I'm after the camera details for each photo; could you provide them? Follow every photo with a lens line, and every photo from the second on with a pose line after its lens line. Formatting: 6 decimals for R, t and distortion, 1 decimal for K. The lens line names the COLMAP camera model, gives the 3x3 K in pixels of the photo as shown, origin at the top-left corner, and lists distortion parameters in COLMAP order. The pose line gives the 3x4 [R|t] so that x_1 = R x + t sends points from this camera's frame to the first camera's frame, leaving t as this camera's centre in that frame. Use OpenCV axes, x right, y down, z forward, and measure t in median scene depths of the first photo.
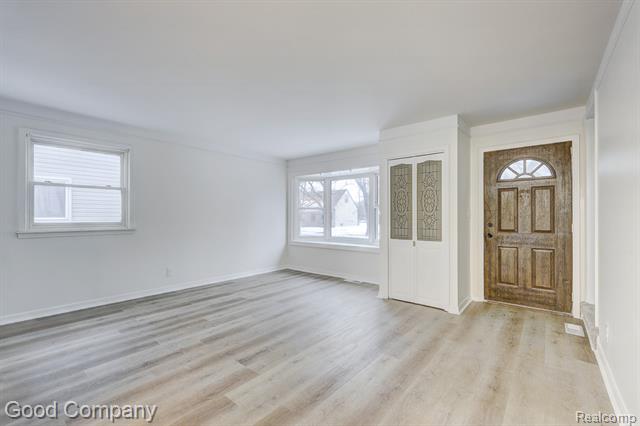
lens RADIAL K [[275.1, 0, 315.4], [0, 275.1, 215.6], [0, 0, 1]] dist [-0.002168, -0.000382]
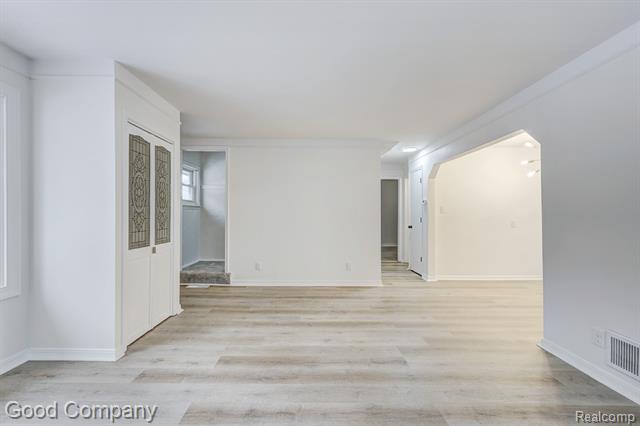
lens RADIAL K [[264.7, 0, 311.6], [0, 264.7, 213.6], [0, 0, 1]] dist [-0.001015, -0.000048]
pose [[-0.645610, -0.002808, 0.763662, -0.503453], [-0.006833, 0.999974, -0.002100, 0.000487], [-0.763637, -0.006574, -0.645613, 1.208383]]
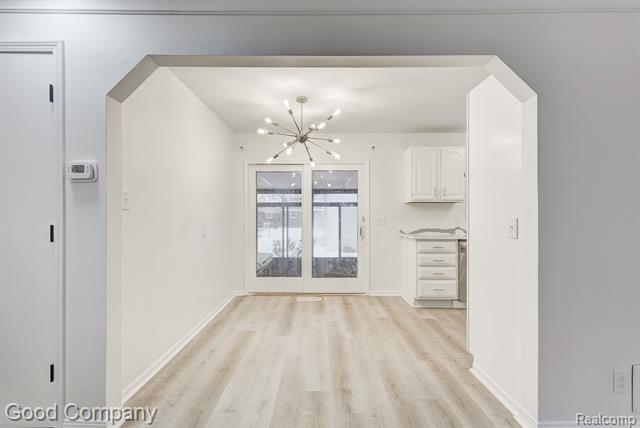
lens RADIAL K [[281.5, 0, 326.8], [0, 281.5, 215.4], [0, 0, 1]] dist [-0.000849, 0.000021]
pose [[-0.745737, -0.006907, -0.666205, 0.169991], [0.001563, 0.999925, -0.012117, 0.006075], [0.666239, -0.010078, -0.745670, 0.402347]]
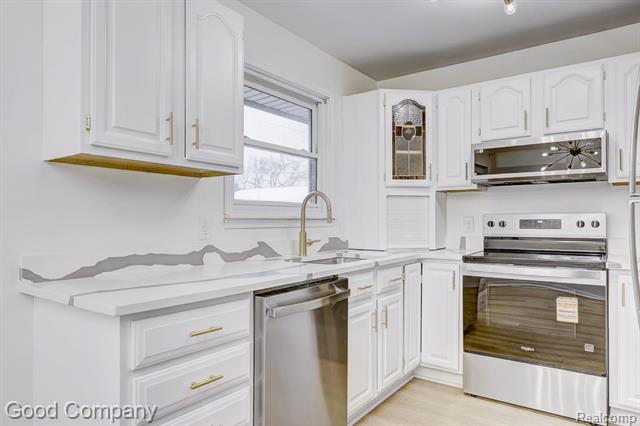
lens RADIAL K [[415.2, 0, 300.2], [0, 415.2, 218.7], [0, 0, 1]] dist [0.002270, -0.001605]
pose [[0.057420, -0.011686, -0.998282, -0.426312], [0.007152, 0.999911, -0.011294, 0.009899], [0.998325, -0.006491, 0.057498, -0.031311]]
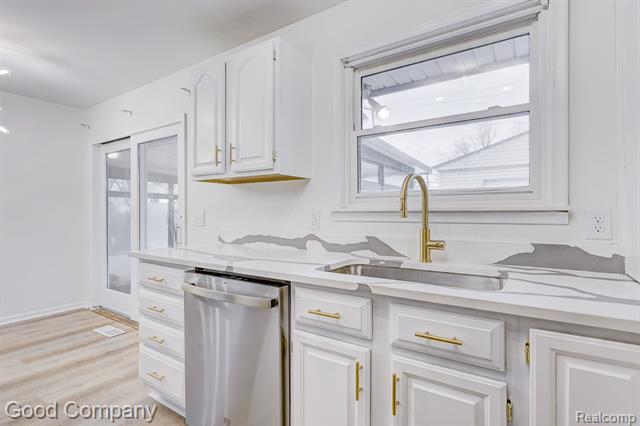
lens RADIAL K [[301.7, 0, 342.1], [0, 301.7, 213.4], [0, 0, 1]] dist [-0.000126, -0.000095]
pose [[-0.986807, -0.007739, -0.161718, -1.047742], [-0.006611, 0.999950, -0.007510, 0.008120], [0.161768, -0.006342, -0.986809, 0.428308]]
